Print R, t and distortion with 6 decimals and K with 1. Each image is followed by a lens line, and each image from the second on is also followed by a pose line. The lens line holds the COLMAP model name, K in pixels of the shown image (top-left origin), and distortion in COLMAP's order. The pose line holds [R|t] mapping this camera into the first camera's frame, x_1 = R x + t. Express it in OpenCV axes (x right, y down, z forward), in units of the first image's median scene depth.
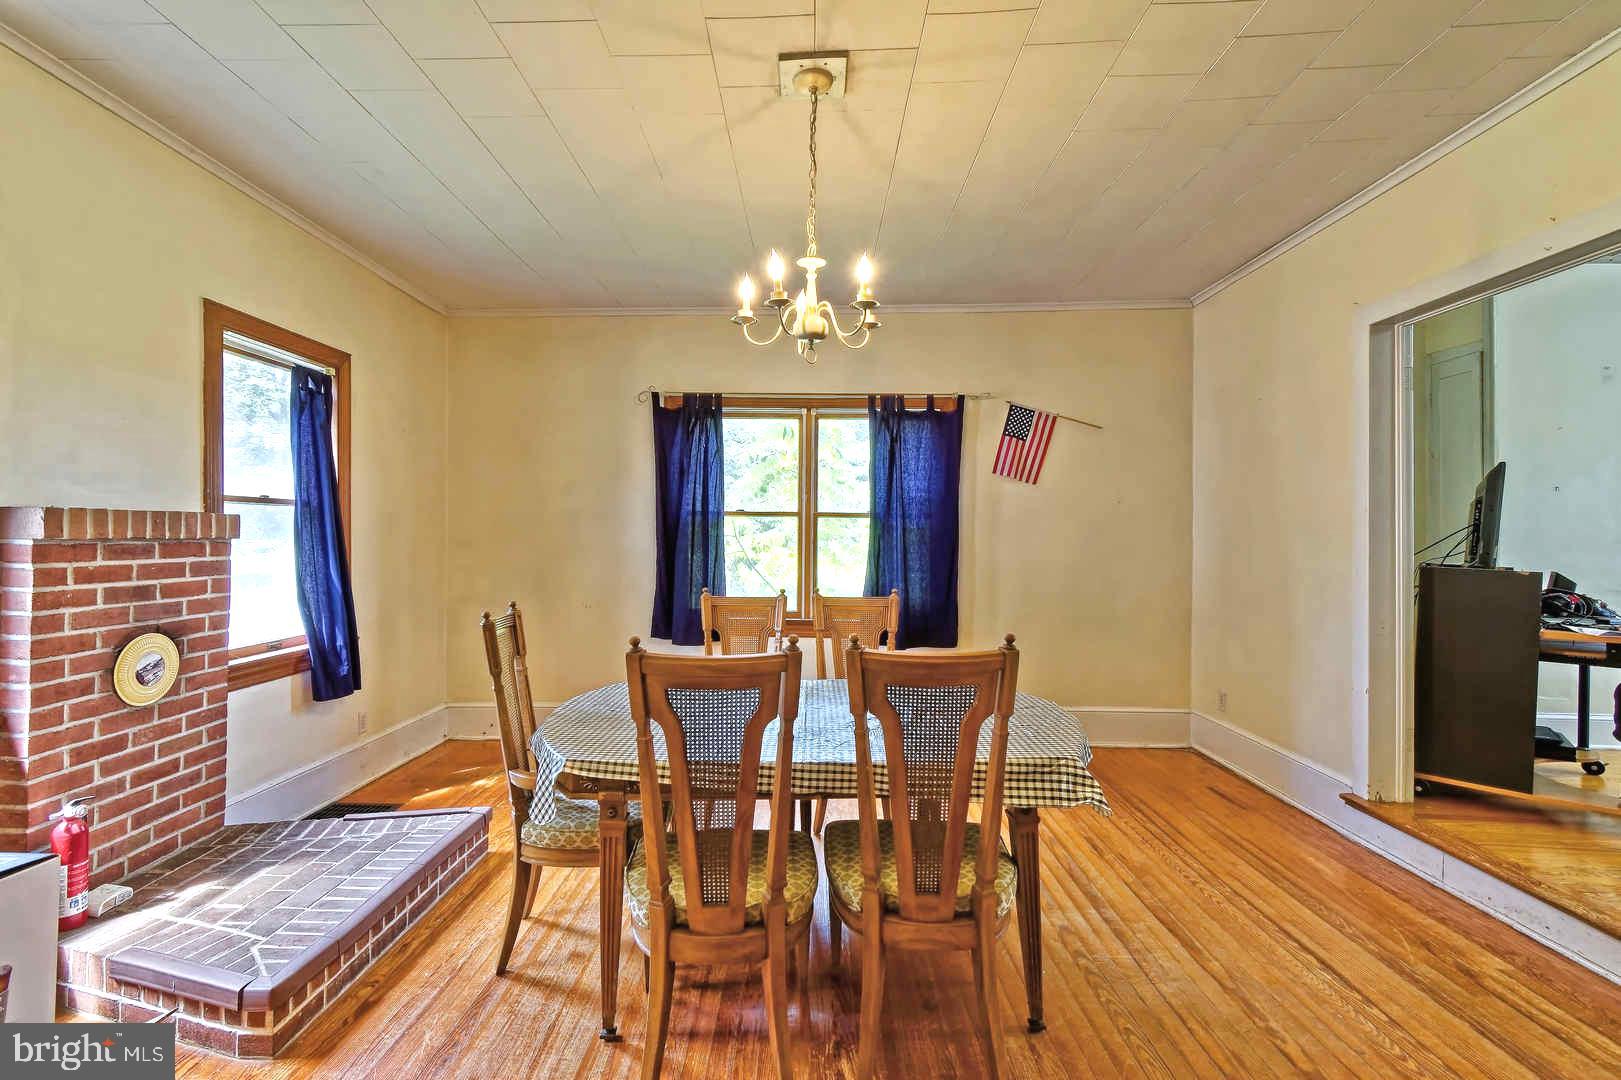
lens RADIAL K [[726.7, 0, 809.6], [0, 726.7, 539.2], [0, 0, 1]] dist [-0.015759, 0.000045]
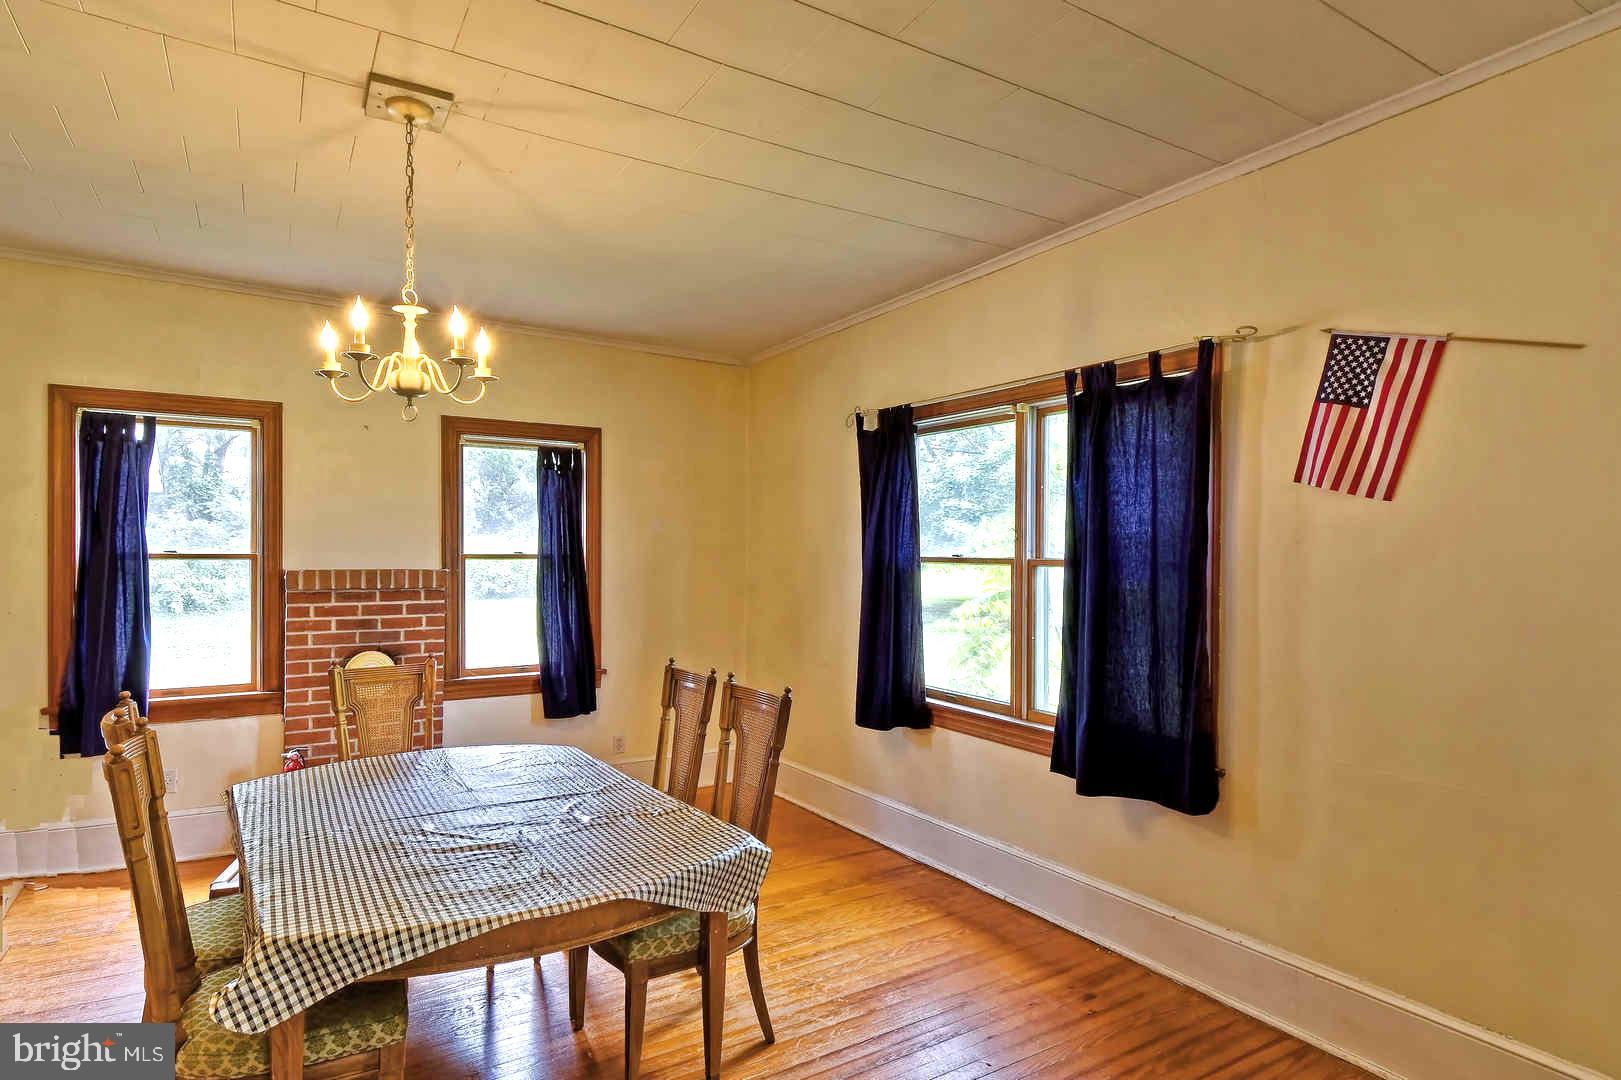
lens RADIAL K [[882.3, 0, 809.2], [0, 882.3, 548.3], [0, 0, 1]] dist [-0.000337, 0.000401]
pose [[0.525748, -0.001923, -0.850638, 0.834110], [-0.008352, 0.999938, -0.007423, -0.057359], [0.850599, 0.011008, 0.525699, 0.587989]]
